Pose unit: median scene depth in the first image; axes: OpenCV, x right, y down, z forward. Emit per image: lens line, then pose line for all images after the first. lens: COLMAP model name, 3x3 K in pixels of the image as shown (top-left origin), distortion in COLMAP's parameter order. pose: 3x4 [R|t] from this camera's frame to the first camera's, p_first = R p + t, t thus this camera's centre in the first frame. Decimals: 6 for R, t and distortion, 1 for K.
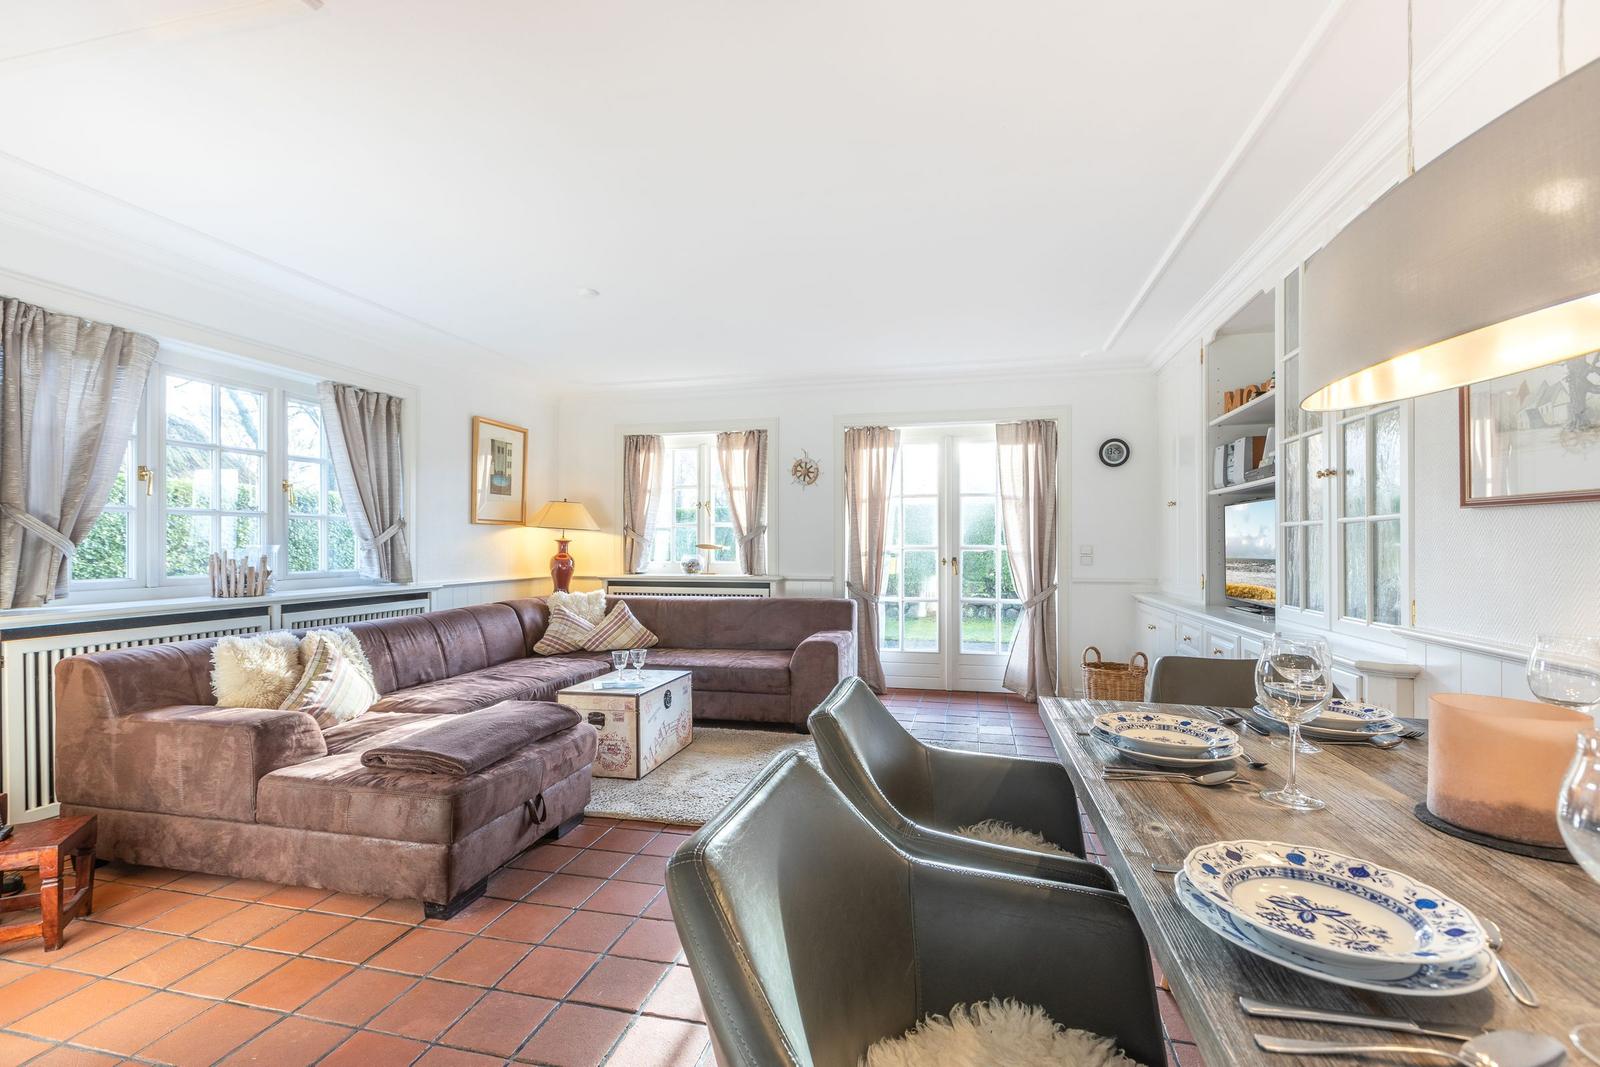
lens RADIAL K [[717.2, 0, 800.0], [0, 717.2, 533.5], [0, 0, 1]] dist [0.003125, 0.000359]
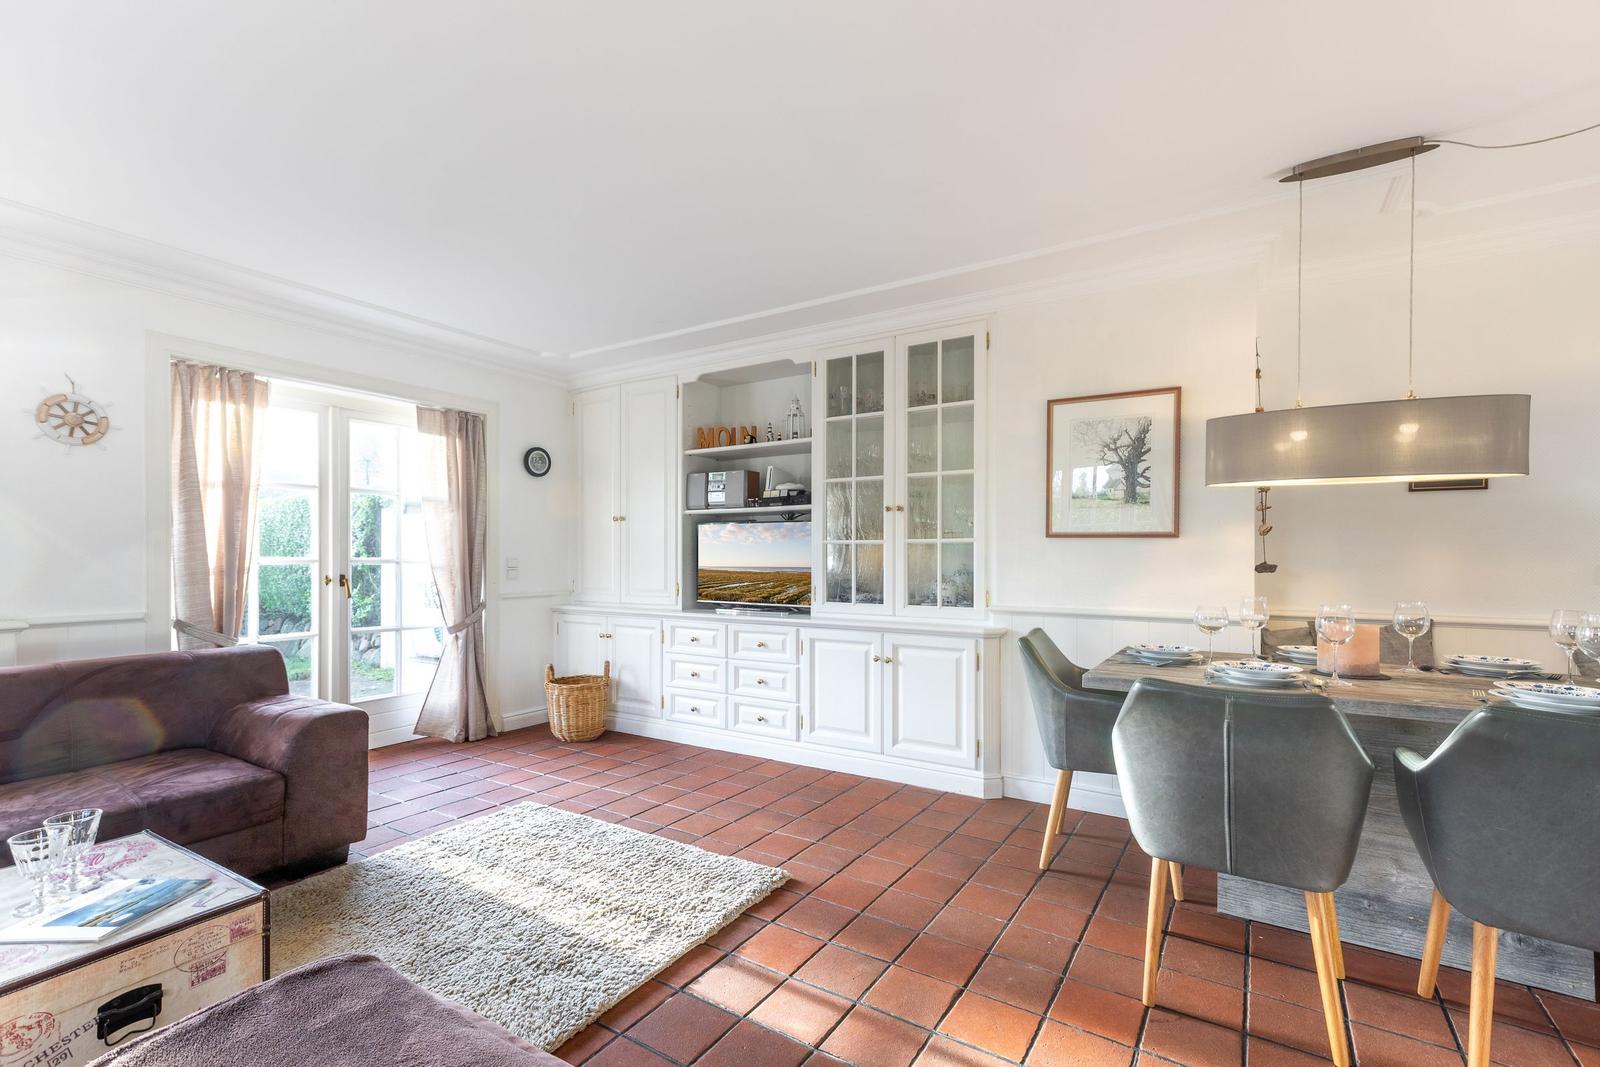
lens RADIAL K [[717.2, 0, 800.0], [0, 717.2, 533.5], [0, 0, 1]] dist [0.003125, 0.000359]
pose [[0.318468, 0.031041, 0.947425, -0.343439], [-0.015154, 0.999503, -0.027653, 0.005129], [-0.947813, -0.005550, 0.318780, 0.338031]]
